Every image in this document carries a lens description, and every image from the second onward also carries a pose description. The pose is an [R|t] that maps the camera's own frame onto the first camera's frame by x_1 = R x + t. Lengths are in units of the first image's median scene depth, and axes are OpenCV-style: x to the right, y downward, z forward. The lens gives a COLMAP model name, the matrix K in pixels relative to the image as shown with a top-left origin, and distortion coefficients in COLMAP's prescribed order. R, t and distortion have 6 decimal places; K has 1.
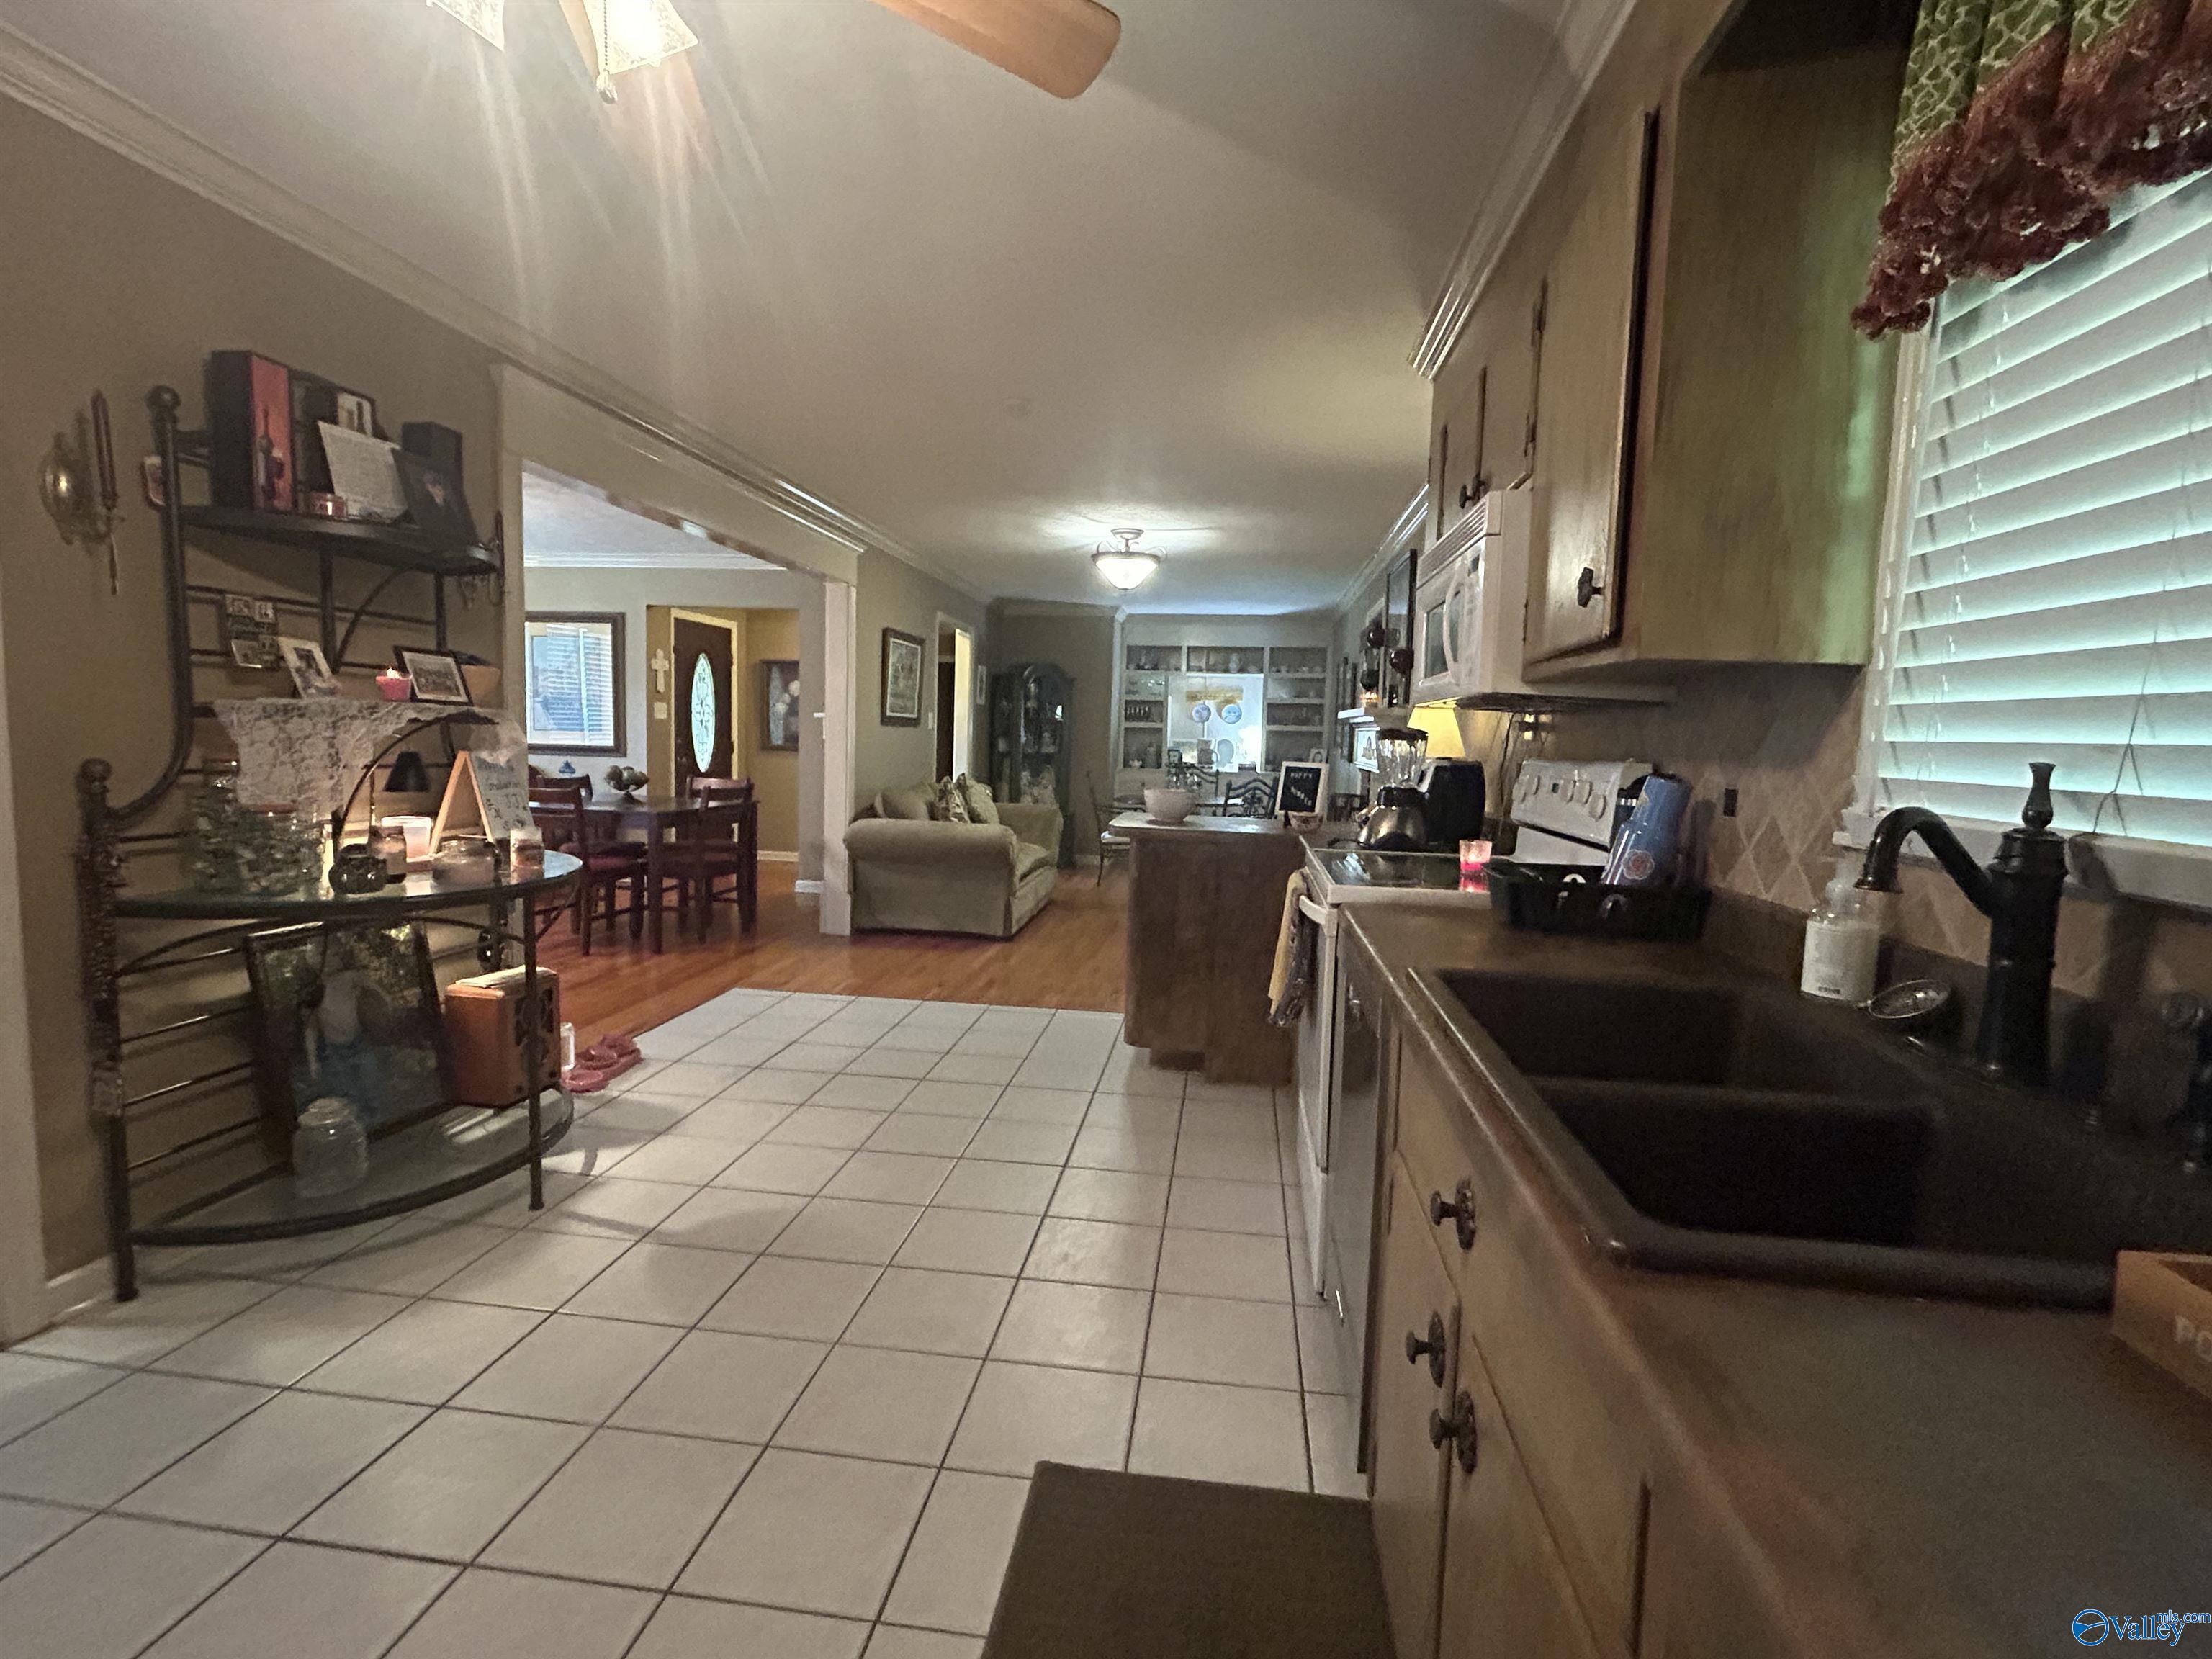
lens RADIAL K [[1019.4, 0, 1107.5], [0, 1019.4, 832.2], [0, 0, 1]] dist [-0.003986, -0.000608]
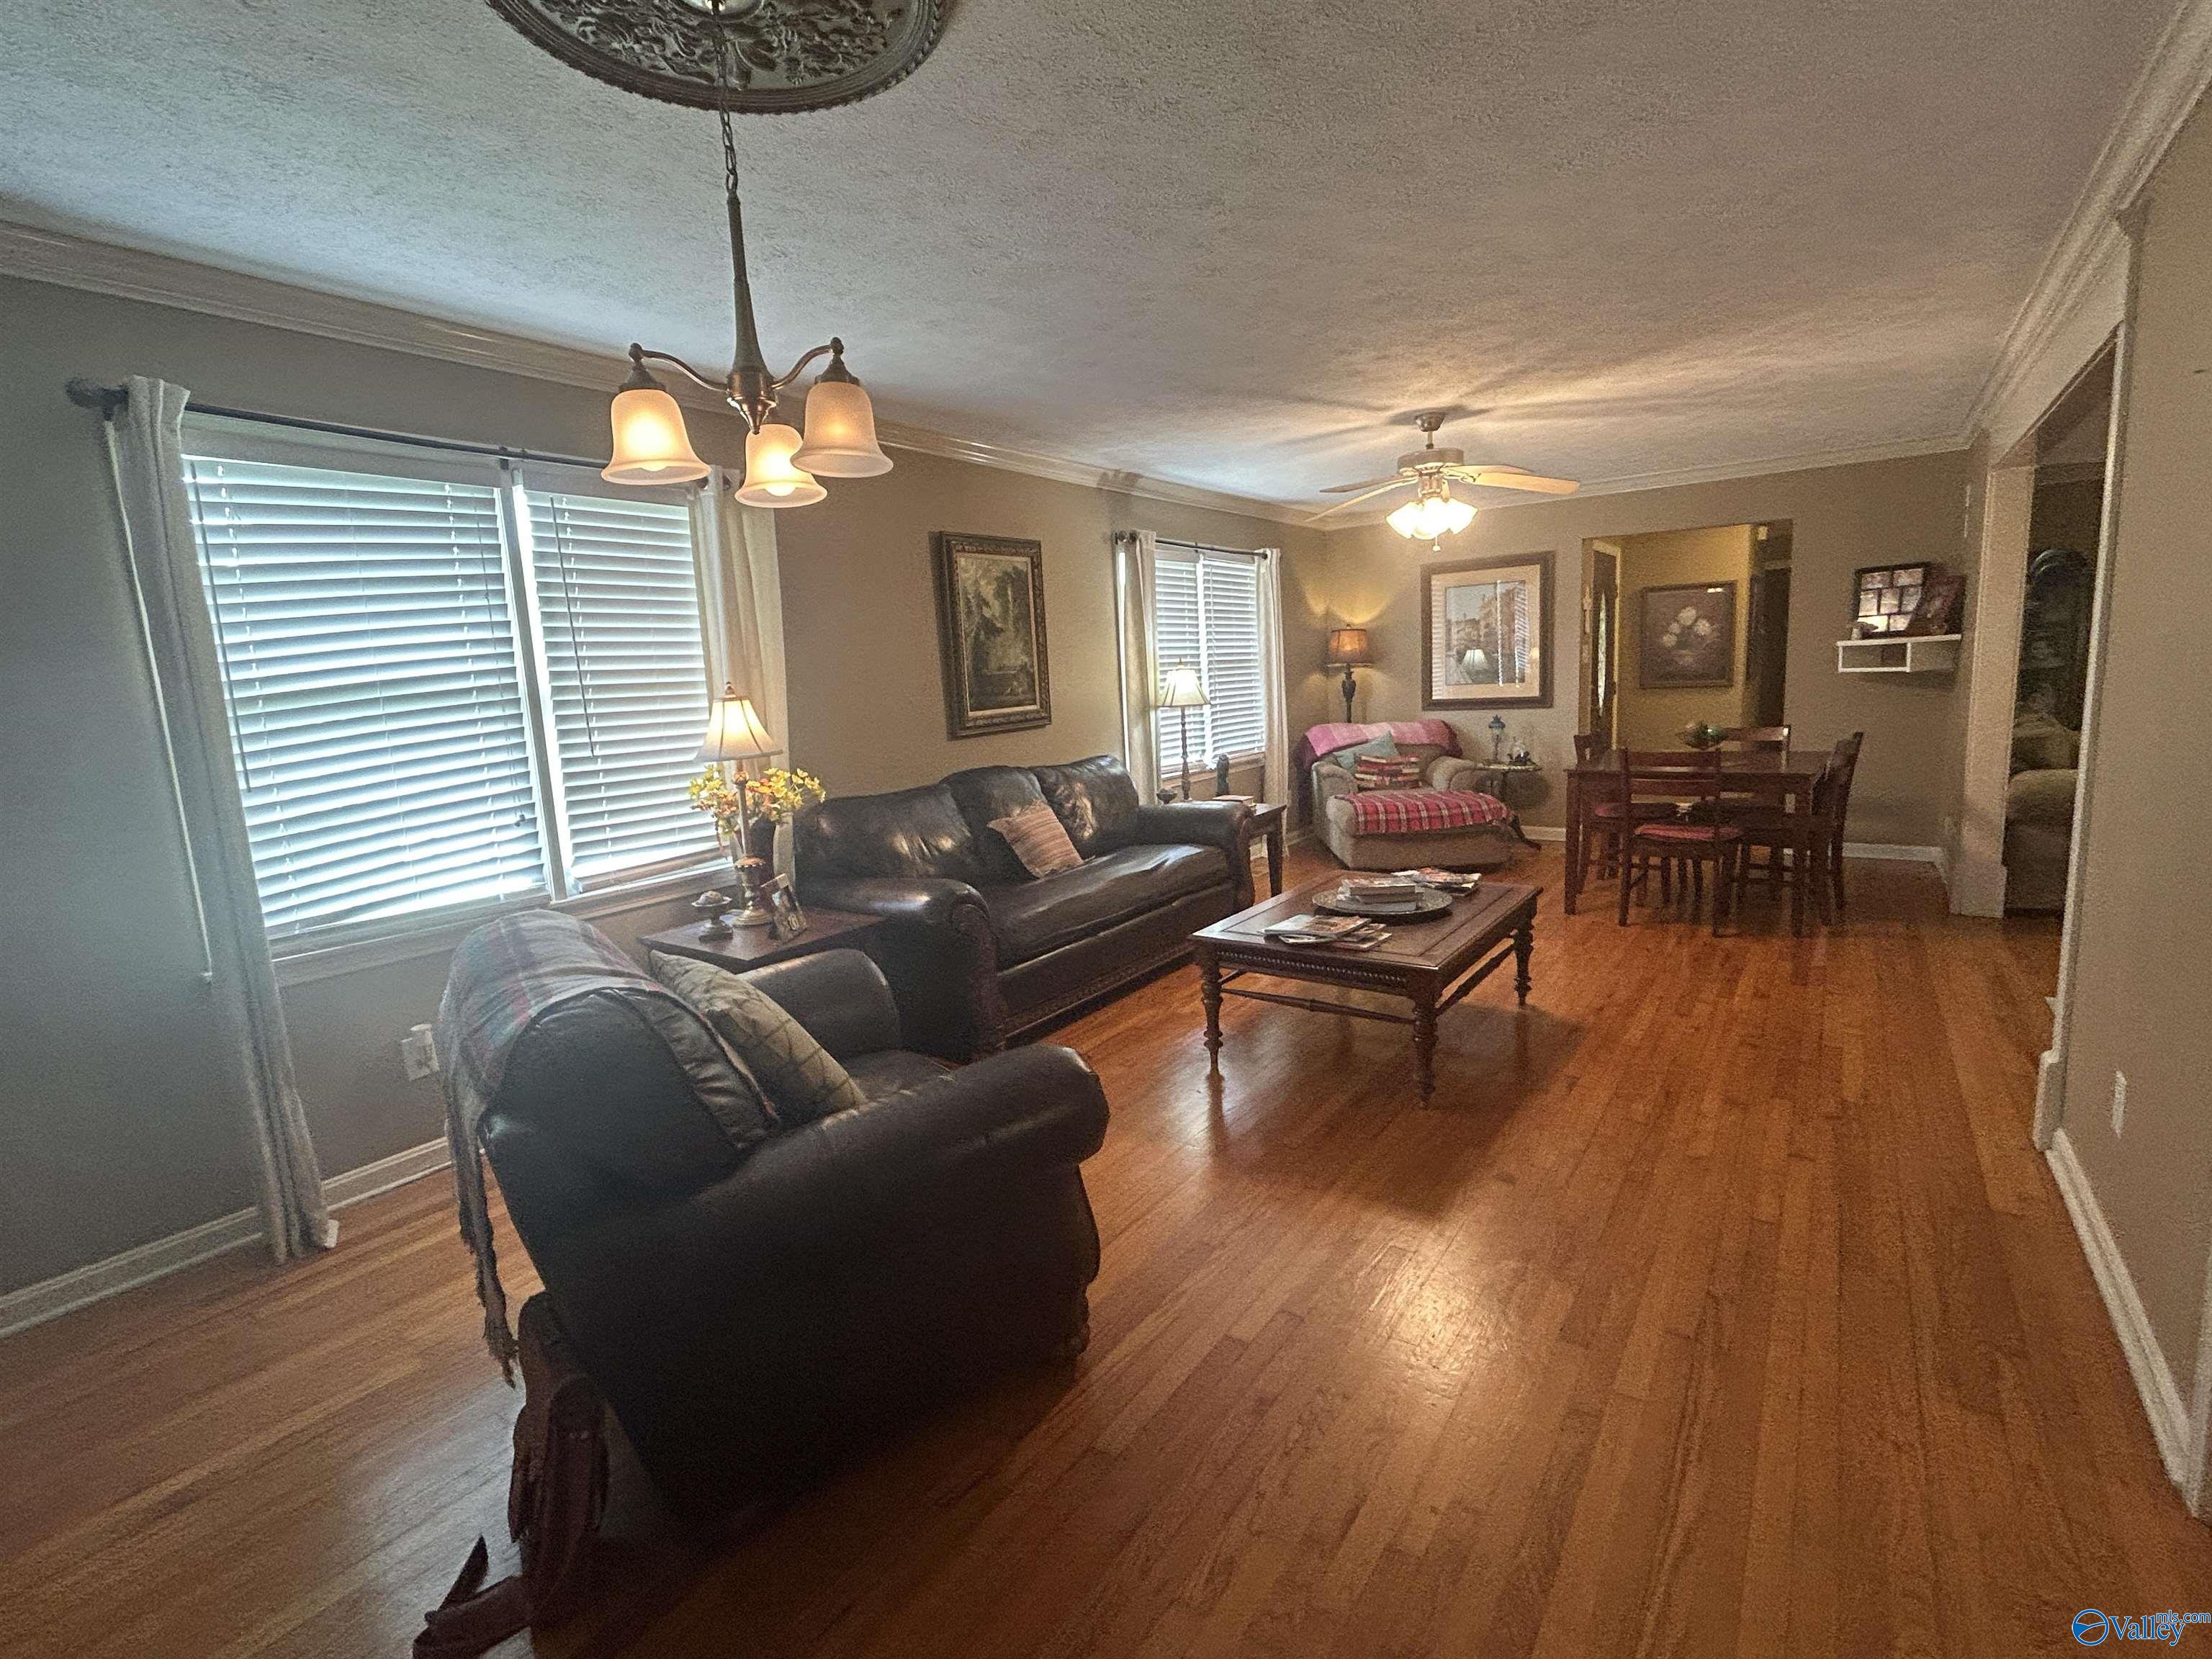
lens RADIAL K [[1019.4, 0, 1114.0], [0, 1019.4, 838.4], [0, 0, 1]] dist [-0.003986, -0.000608]
pose [[0.881486, -0.001269, -0.472208, -0.492316], [0.035806, 0.997297, 0.064160, -0.036712], [0.470851, -0.073463, 0.879149, -0.023983]]
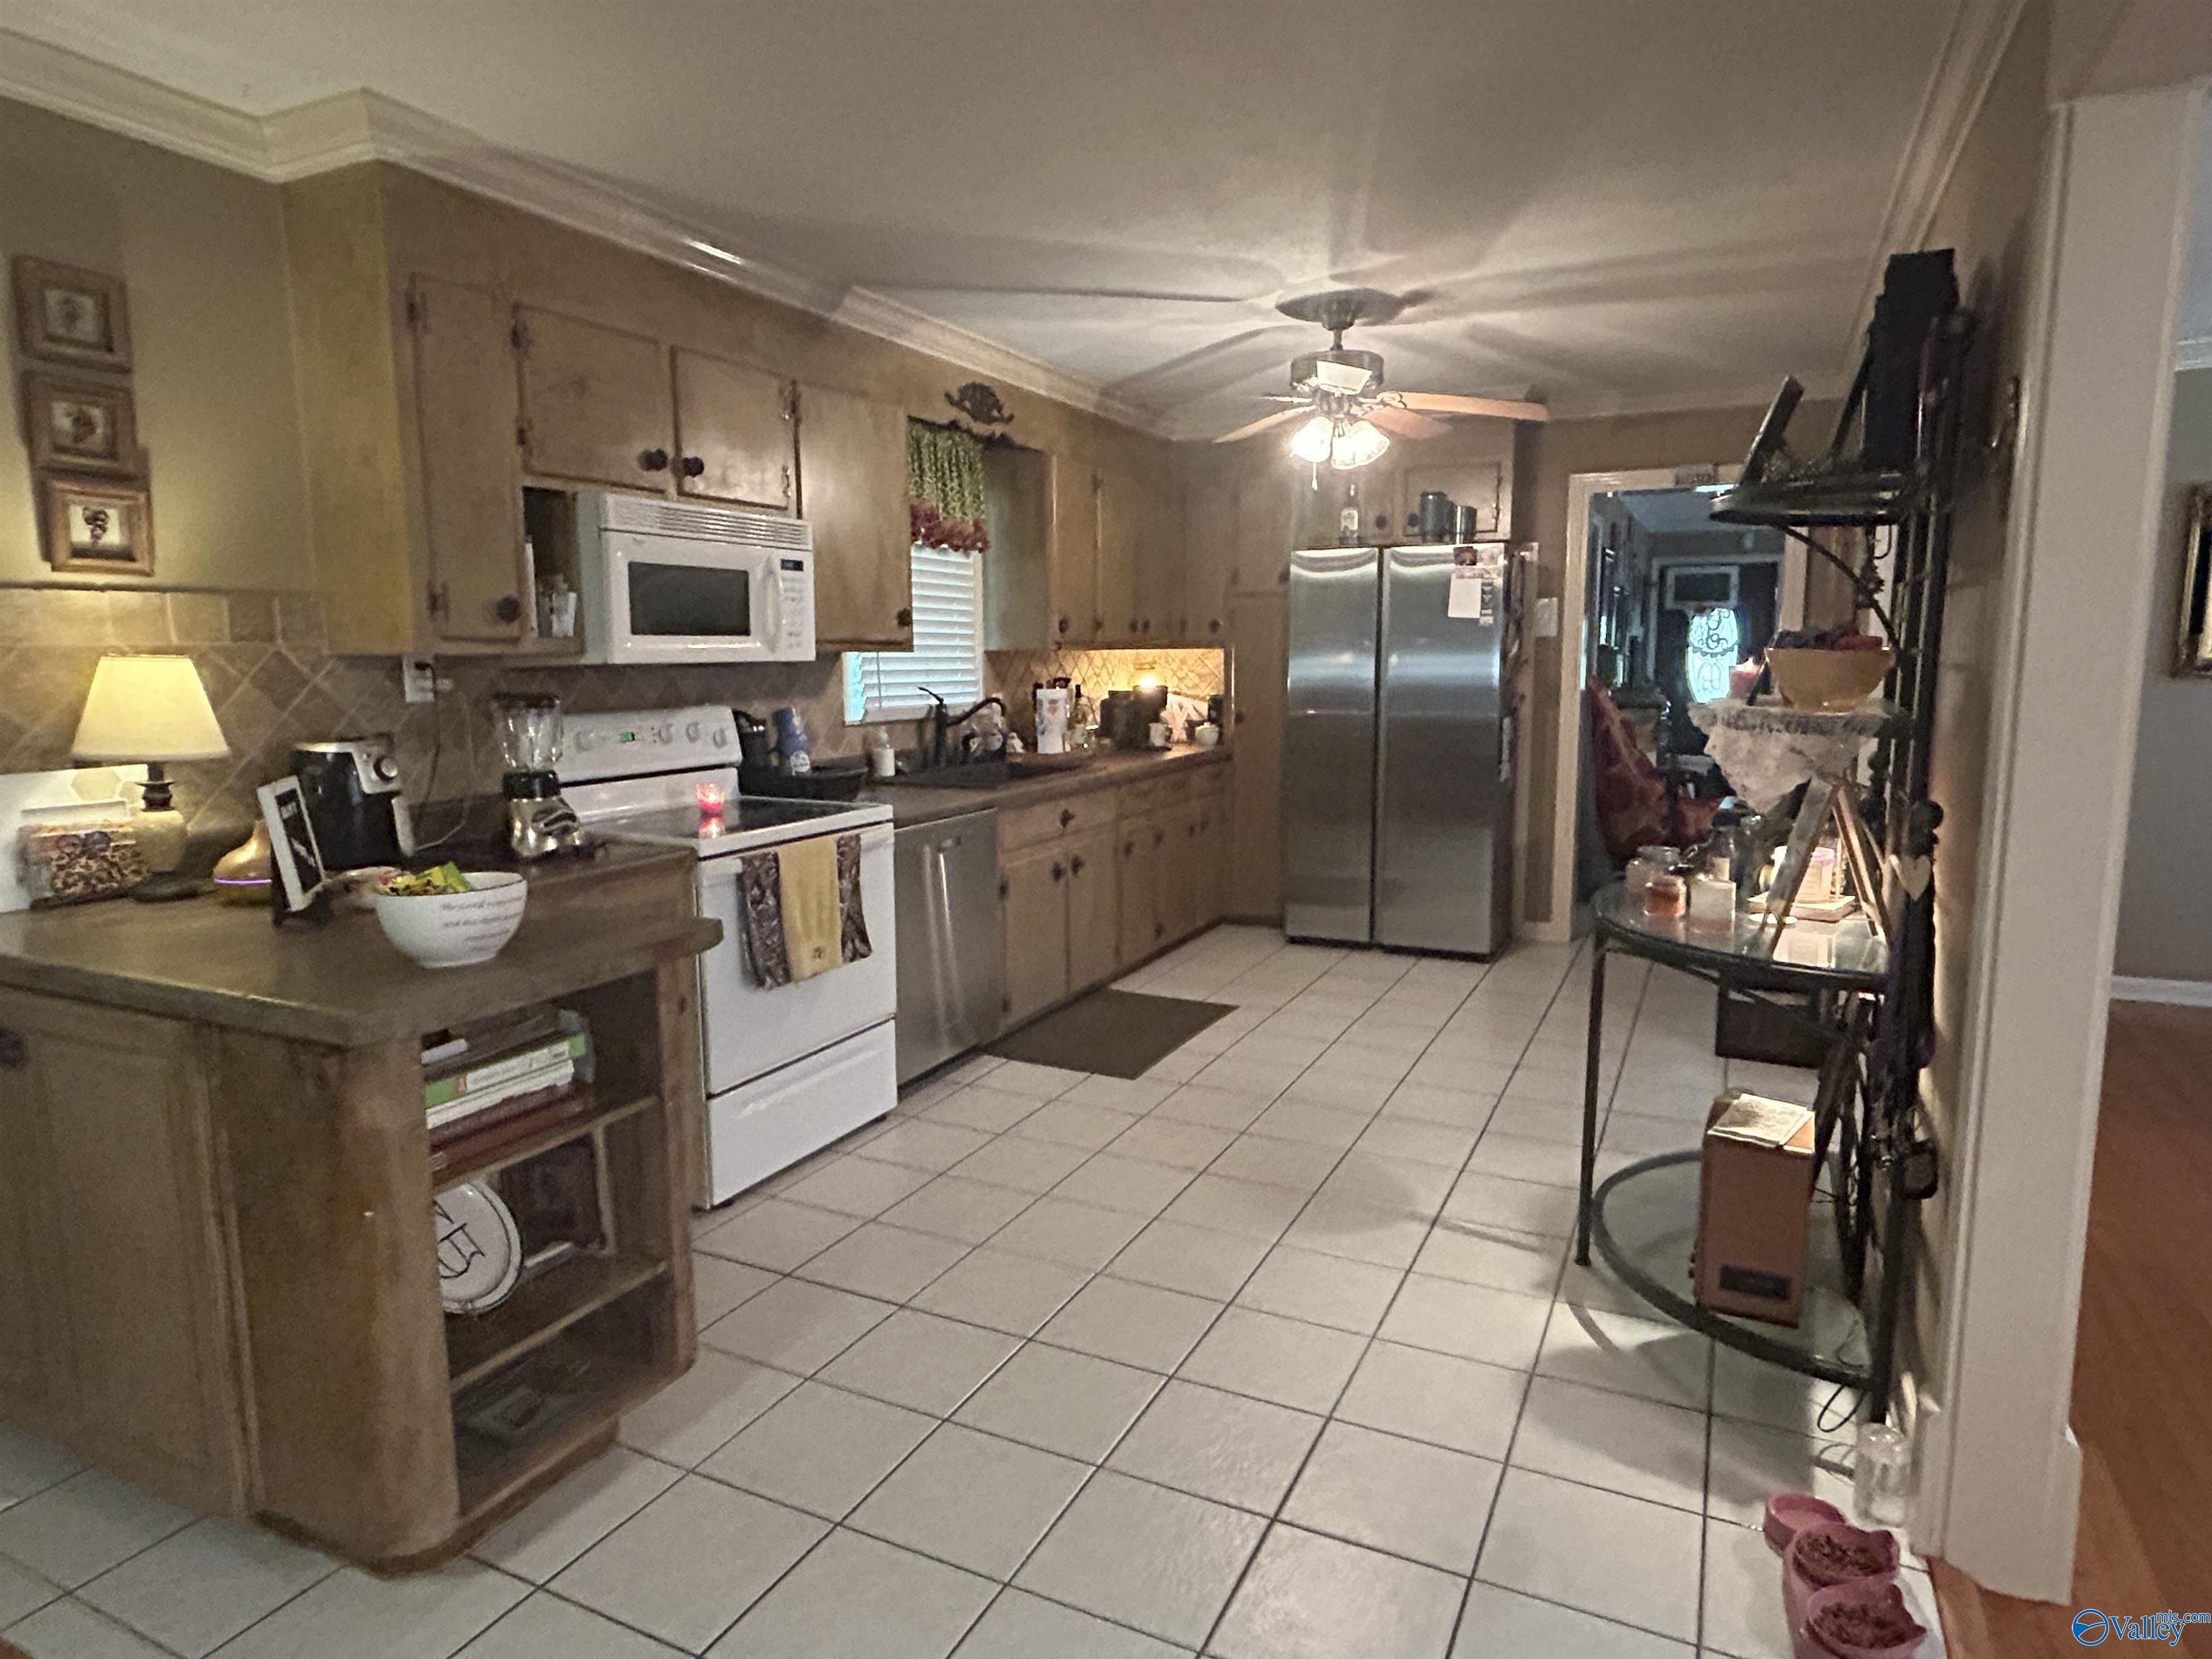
lens RADIAL K [[1284.9, 0, 1100.7], [0, 1284.9, 831.7], [0, 0, 1]] dist [0.002901, 0.000082]
pose [[-0.944817, -0.069406, 0.320162, -0.204837], [0.009241, 0.971264, 0.237825, -0.109197], [-0.327468, 0.227660, -0.917025, 0.855449]]
